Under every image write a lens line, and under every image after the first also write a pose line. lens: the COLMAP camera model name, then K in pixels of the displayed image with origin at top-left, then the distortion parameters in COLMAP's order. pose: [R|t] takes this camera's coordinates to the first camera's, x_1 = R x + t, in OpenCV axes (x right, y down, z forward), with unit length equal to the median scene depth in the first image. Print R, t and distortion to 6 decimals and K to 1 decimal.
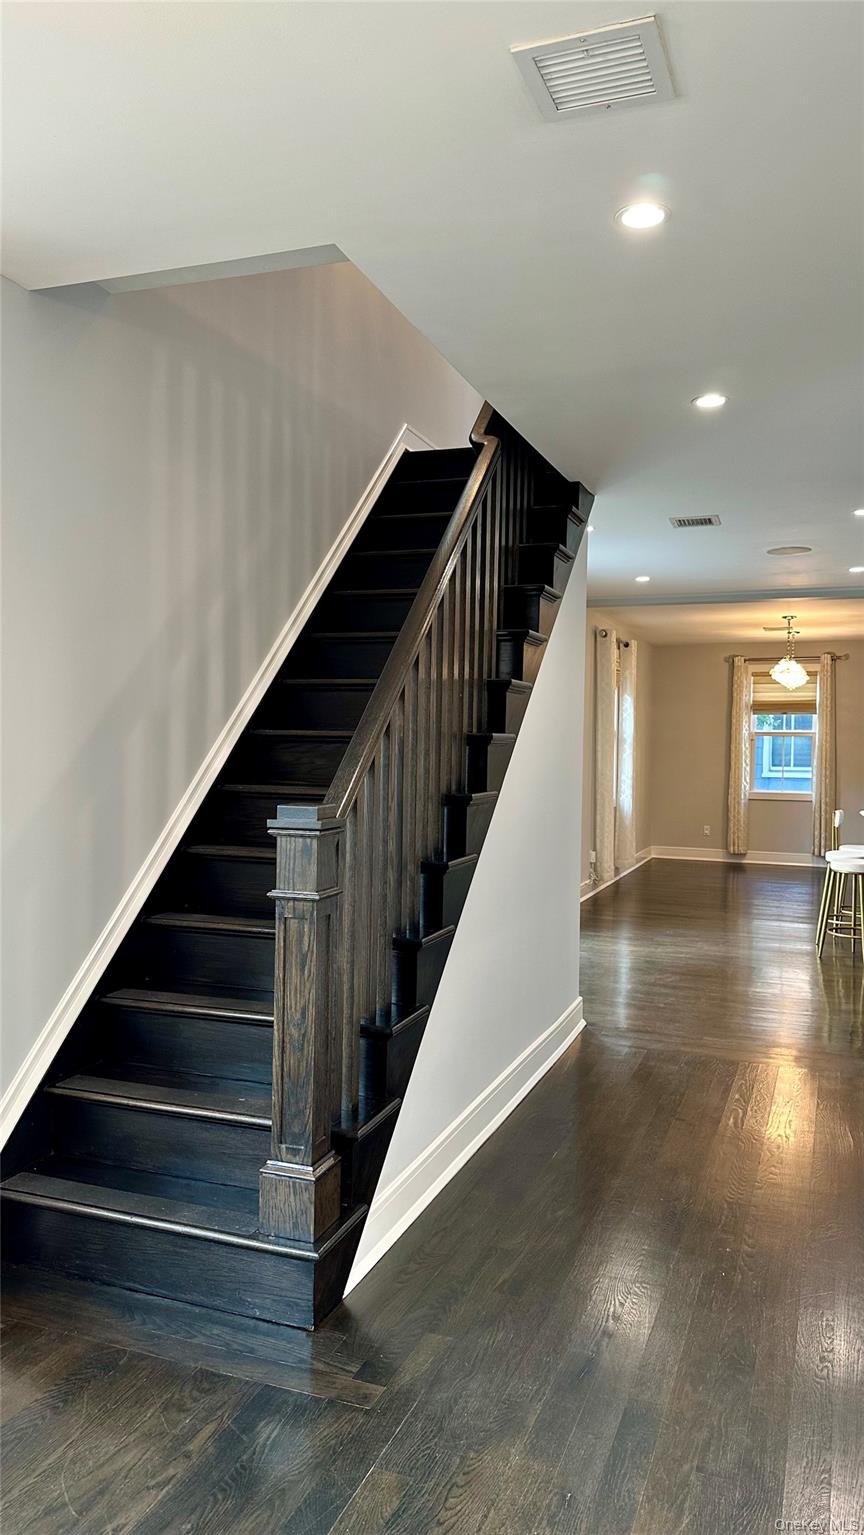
lens RADIAL K [[1058.9, 0, 452.6], [0, 1058.9, 762.3], [0, 0, 1]] dist [0.144336, -0.247585]
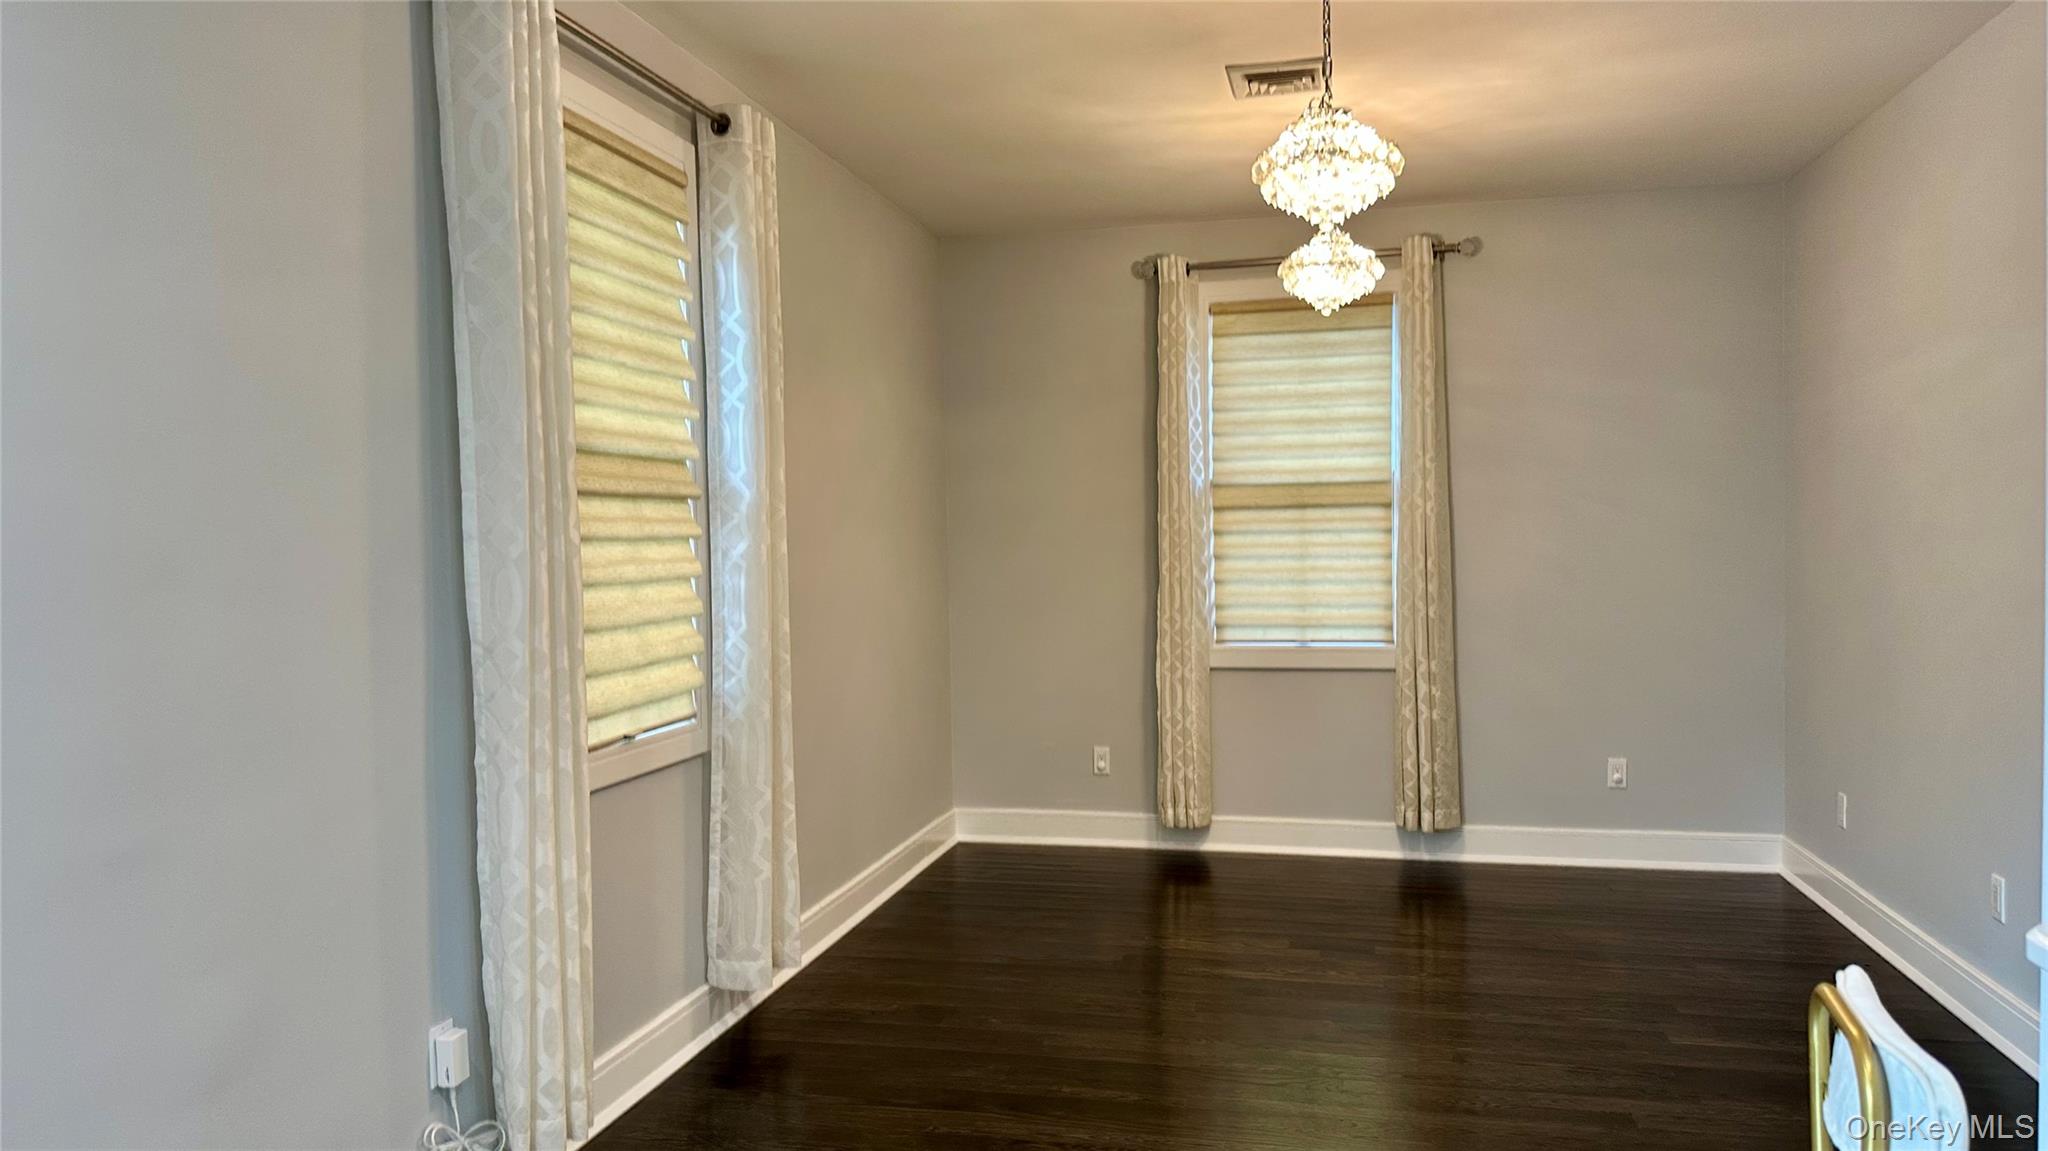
lens RADIAL K [[1412.8, 0, 1024.0], [0, 1412.8, 575.5], [0, 0, 1]] dist [0.144336, -0.247585]
pose [[0.992816, -0.032937, 0.115028, 0.159263], [0.032670, 0.999457, 0.004206, 0.000177], [-0.115104, -0.000418, 0.993353, 0.533021]]
